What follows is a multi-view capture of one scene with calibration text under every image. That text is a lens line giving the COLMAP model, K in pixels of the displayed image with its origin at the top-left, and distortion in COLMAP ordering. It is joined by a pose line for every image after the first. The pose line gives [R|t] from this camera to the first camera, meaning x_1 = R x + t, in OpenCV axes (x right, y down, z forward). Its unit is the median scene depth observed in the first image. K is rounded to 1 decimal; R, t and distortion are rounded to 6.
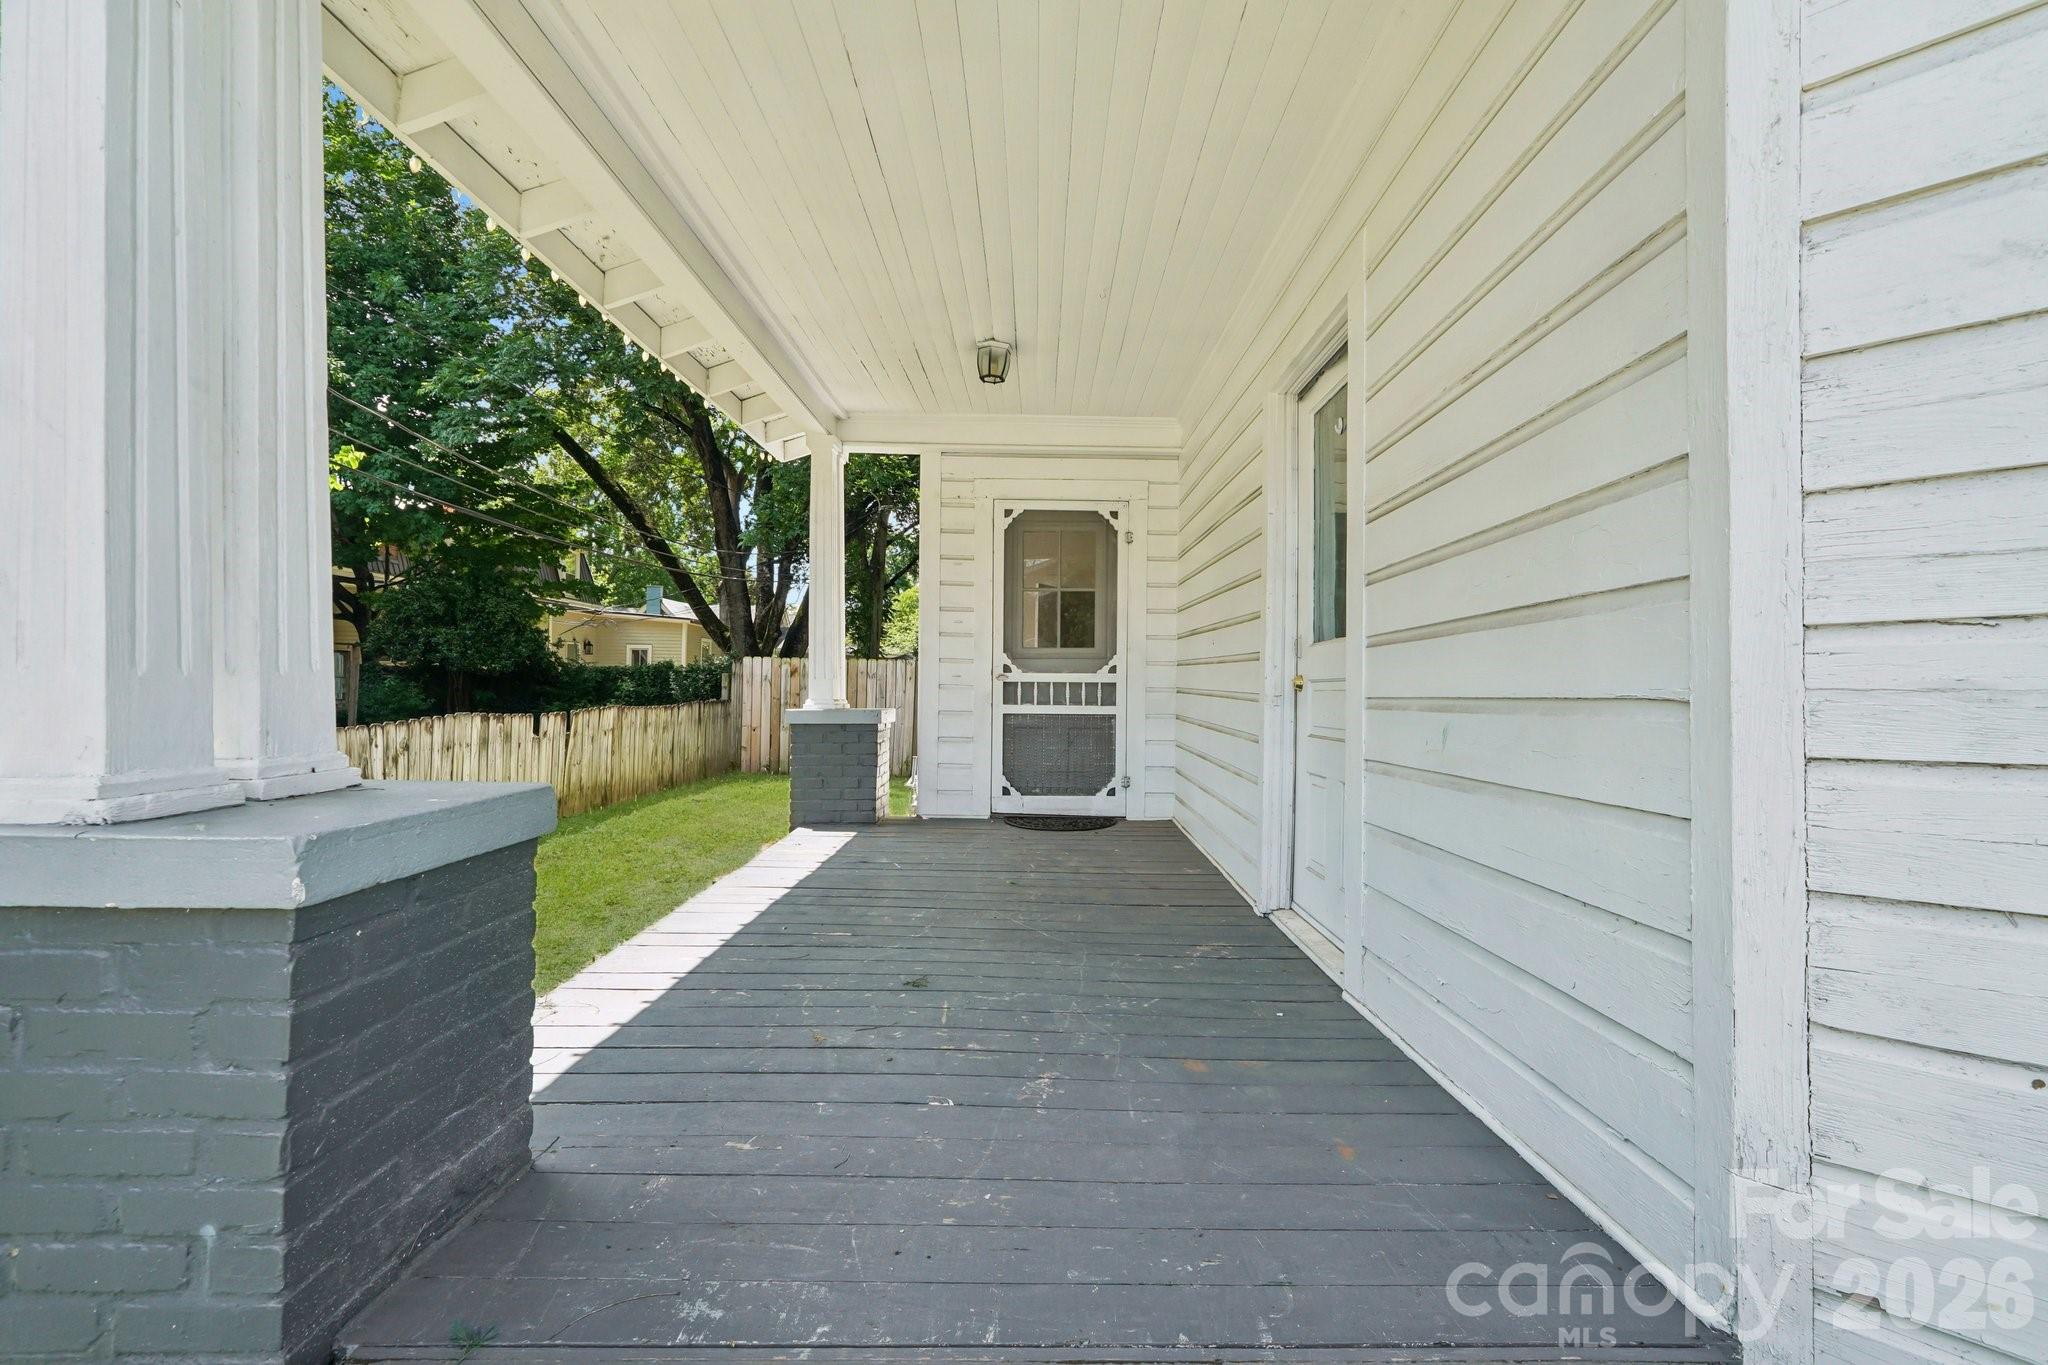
lens RADIAL K [[883.1, 0, 1022.0], [0, 883.1, 672.9], [0, 0, 1]] dist [-0.018823, 0.009235]
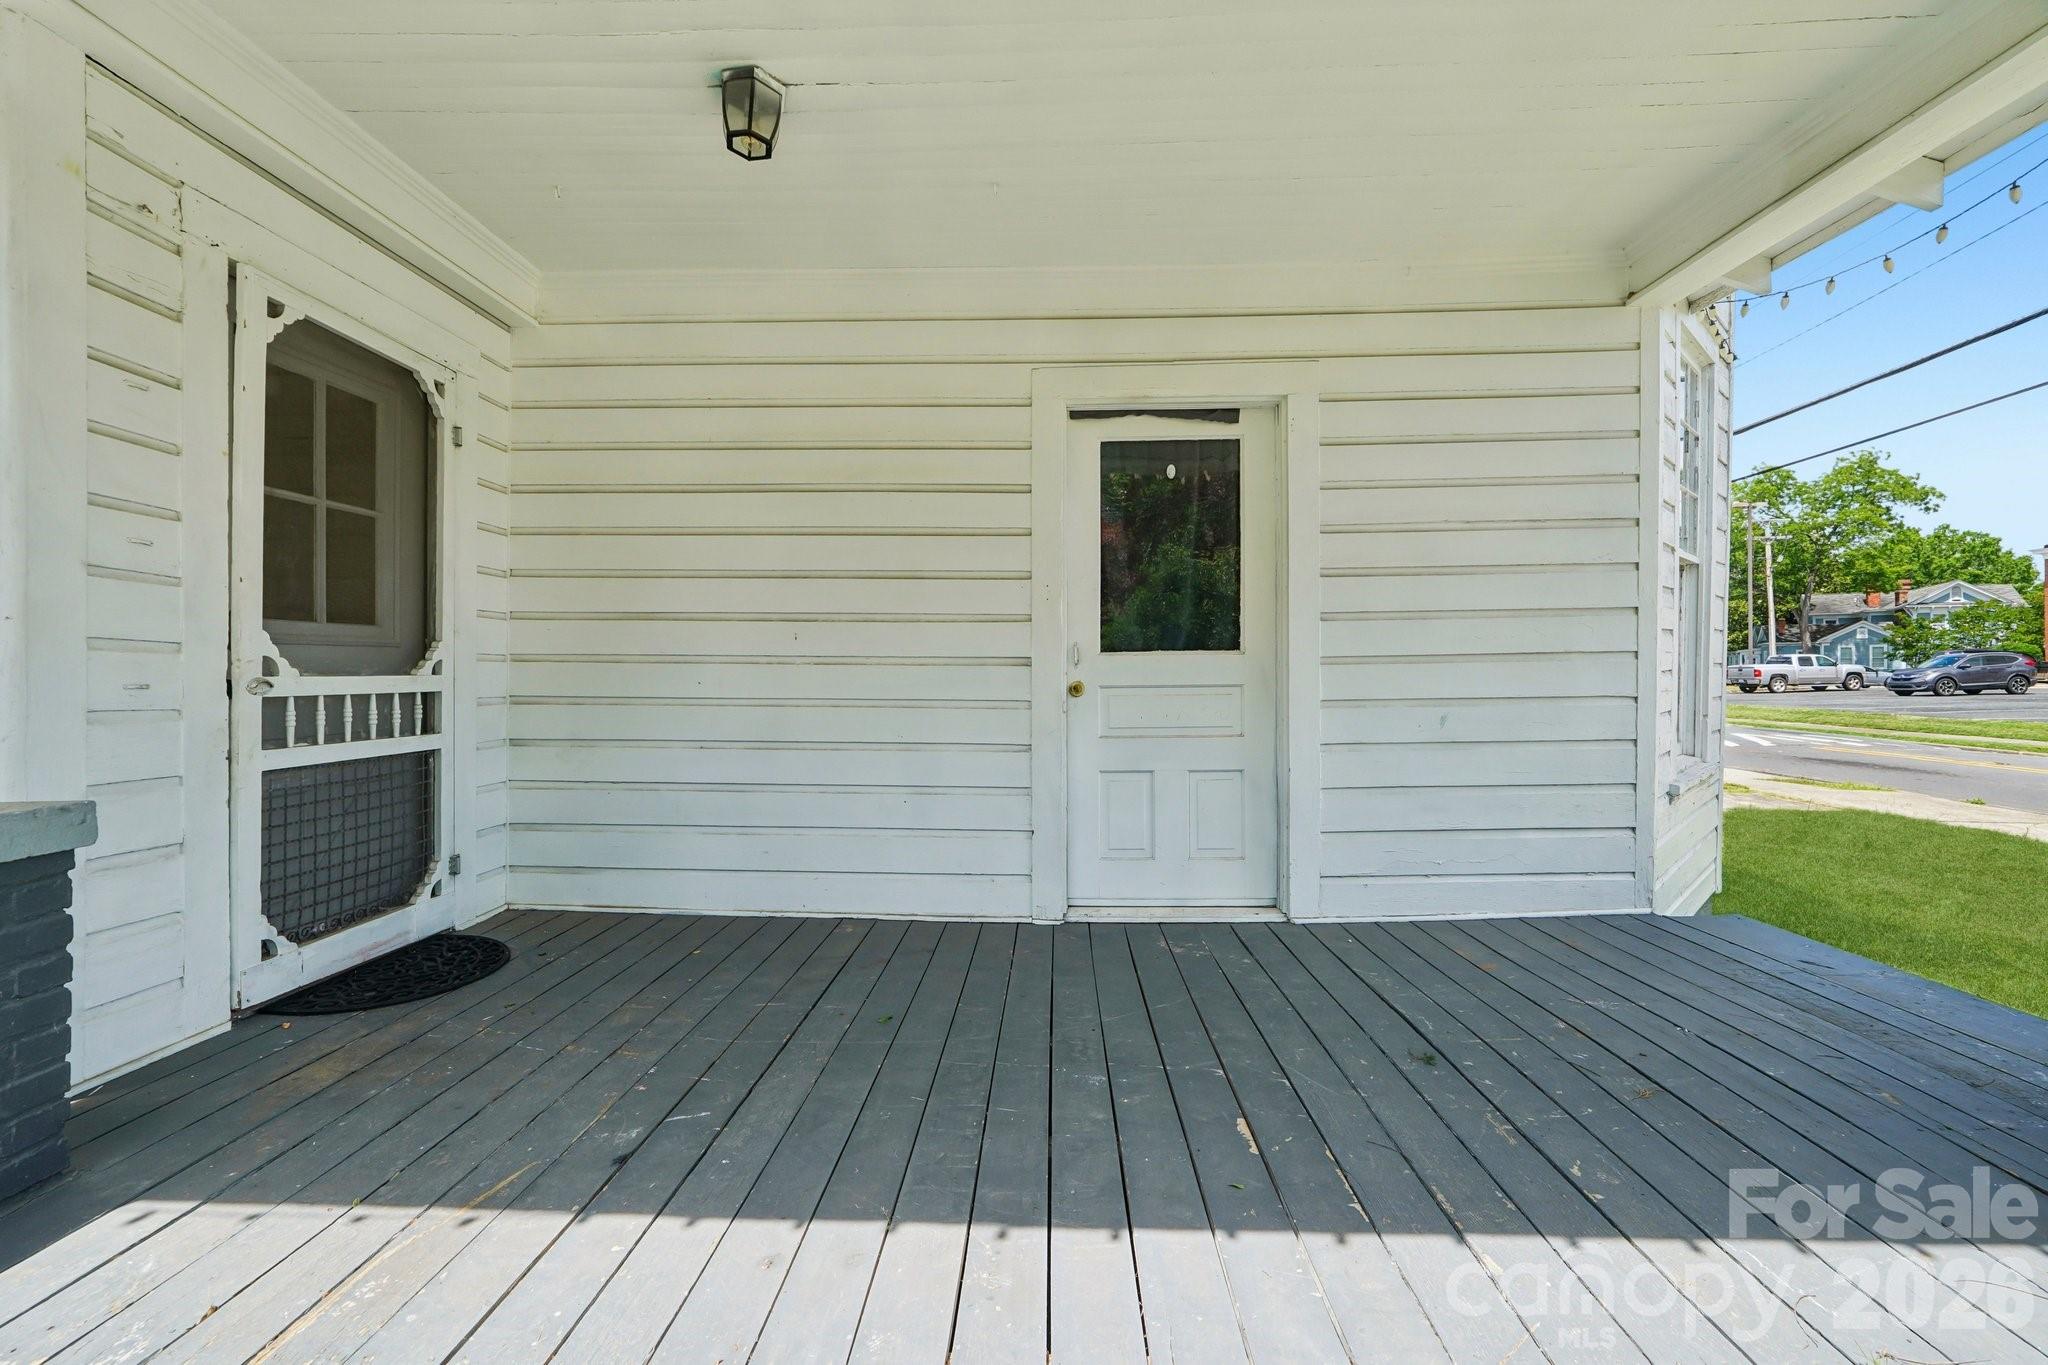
lens RADIAL K [[883.1, 0, 1022.0], [0, 883.1, 672.9], [0, 0, 1]] dist [-0.018823, 0.009235]
pose [[0.021762, -0.009876, 0.999714, -0.438965], [-0.010440, 0.999894, 0.010105, -0.010225], [-0.999709, -0.010657, 0.021657, 0.621384]]
